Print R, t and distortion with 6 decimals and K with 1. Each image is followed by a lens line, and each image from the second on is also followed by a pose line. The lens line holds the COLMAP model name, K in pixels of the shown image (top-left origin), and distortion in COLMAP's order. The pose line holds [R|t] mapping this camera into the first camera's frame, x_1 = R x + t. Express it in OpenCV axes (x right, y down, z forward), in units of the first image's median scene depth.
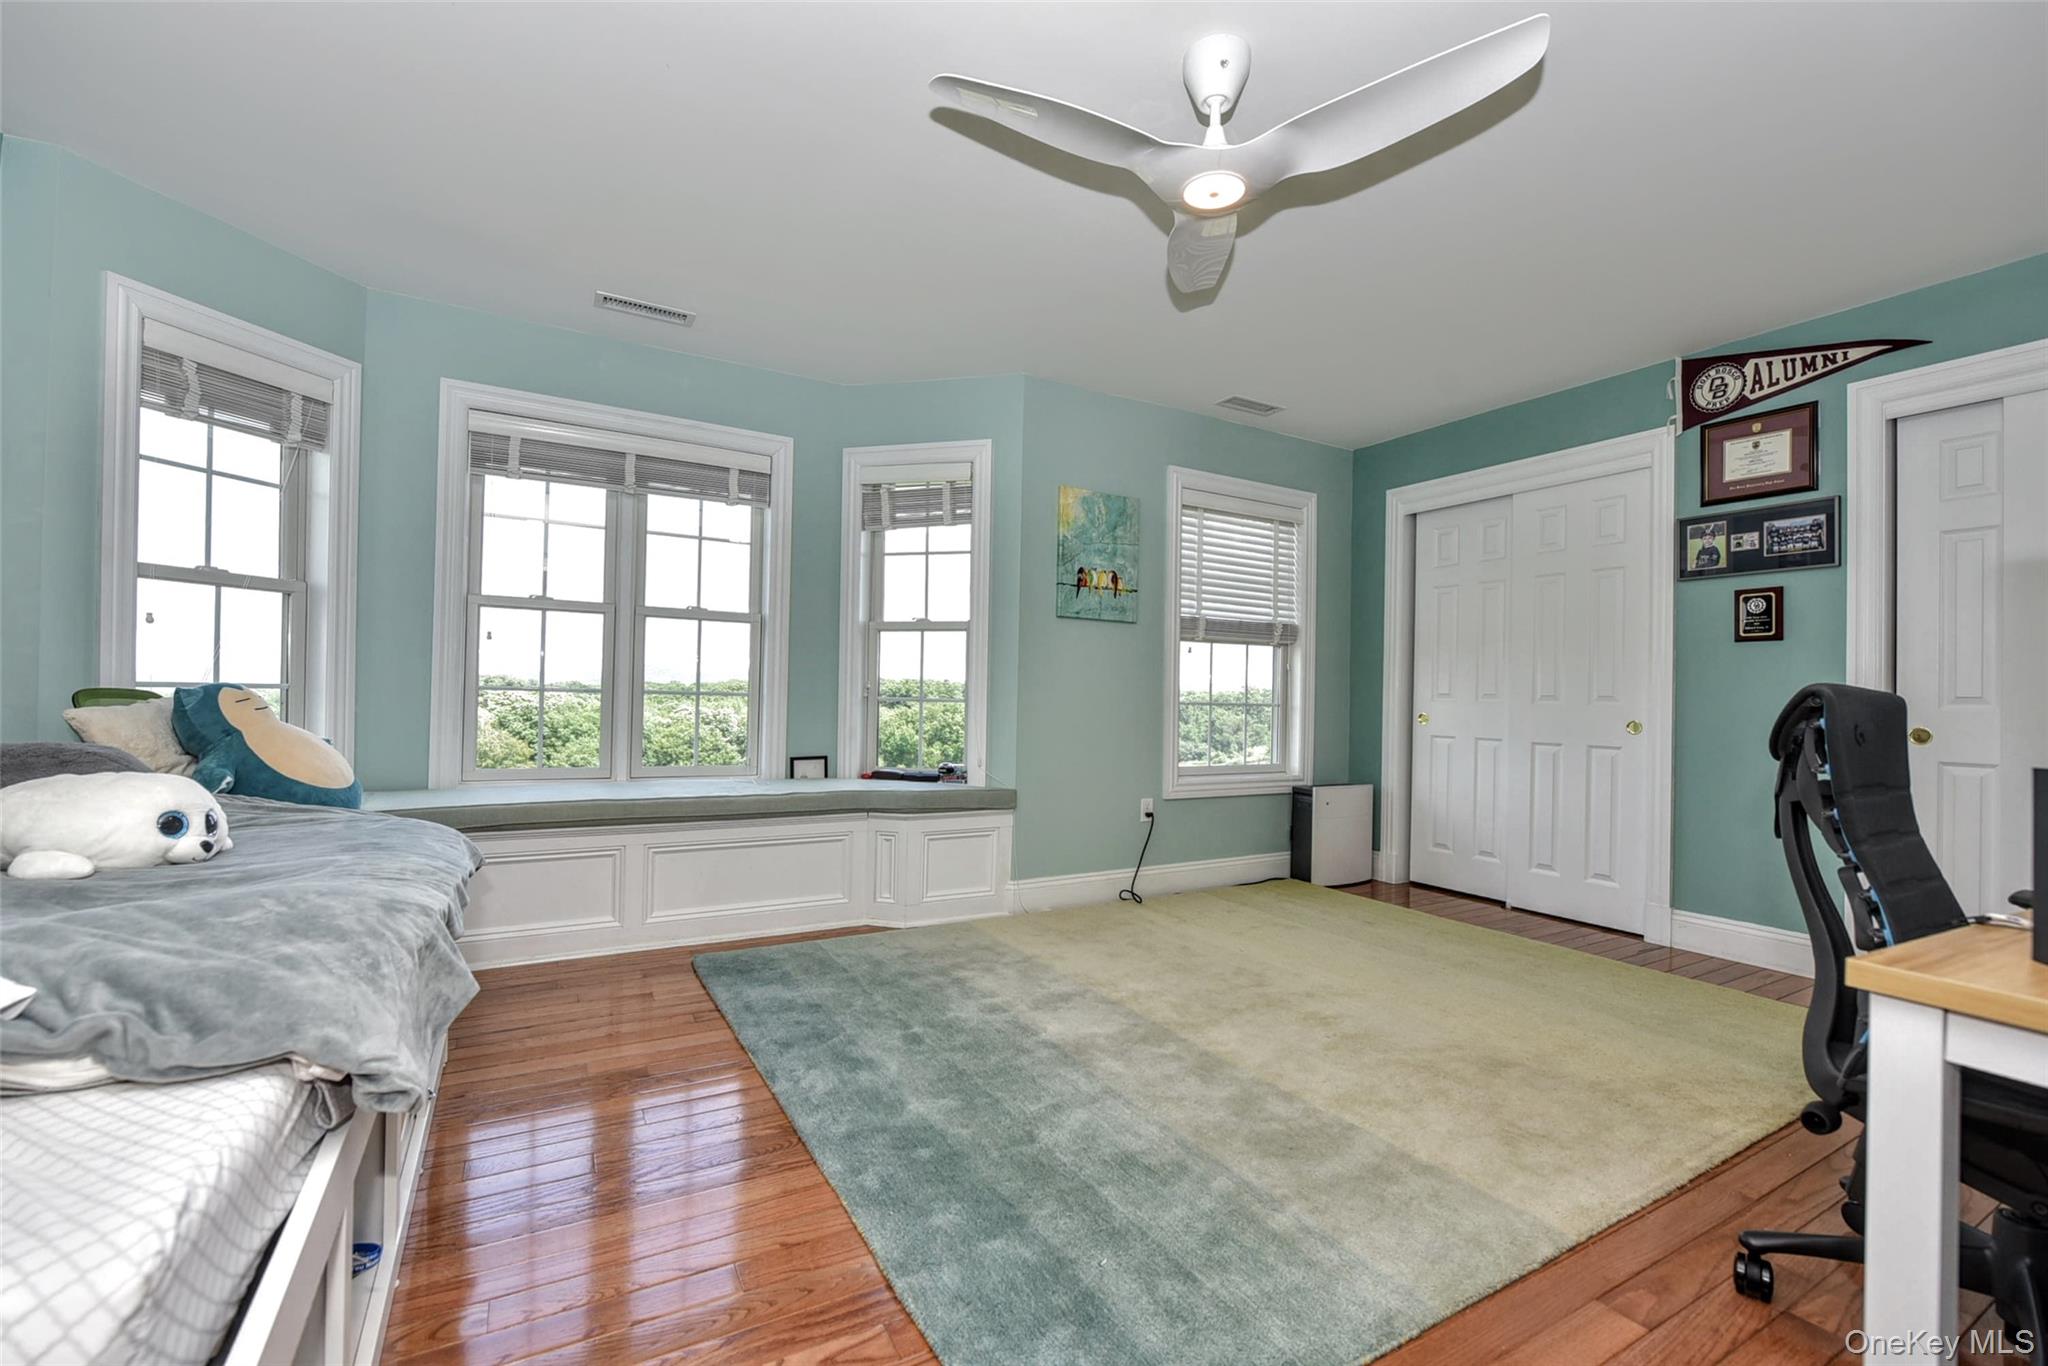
lens RADIAL K [[834.9, 0, 1024.0], [0, 834.9, 683.0], [0, 0, 1]] dist [-0.014758, 0.000301]
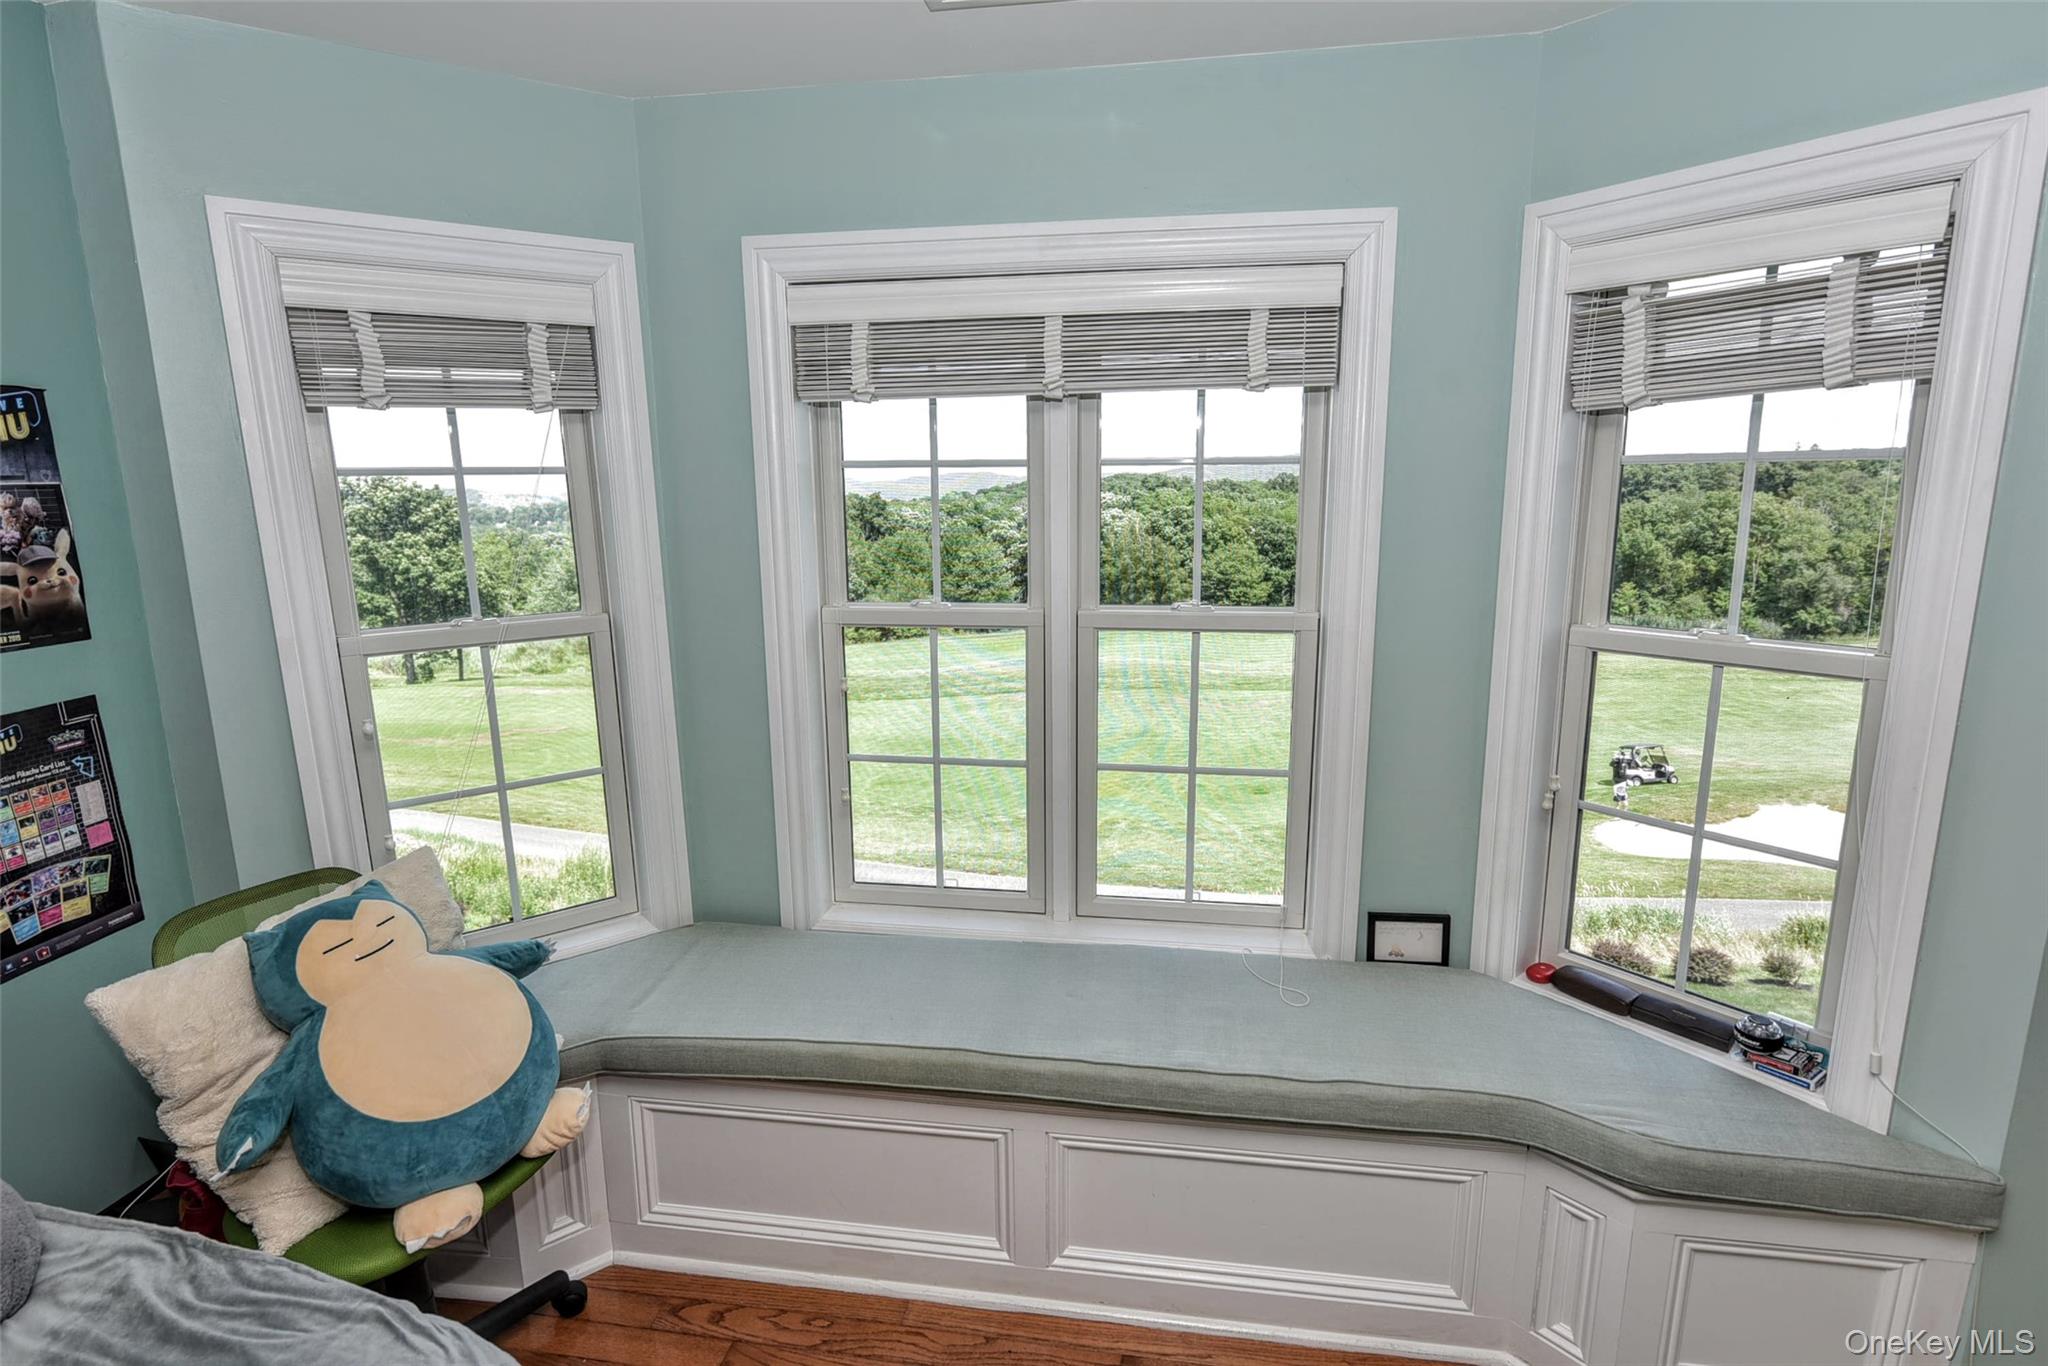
lens RADIAL K [[1028.0, 0, 1024.0], [0, 1028.0, 683.0], [0, 0, 1]] dist [0.000983, 0.000256]
pose [[0.770122, 0.095775, -0.630666, -0.072054], [0.031975, 0.981626, 0.188118, -0.164267], [0.637095, -0.165040, 0.752909, 0.455245]]
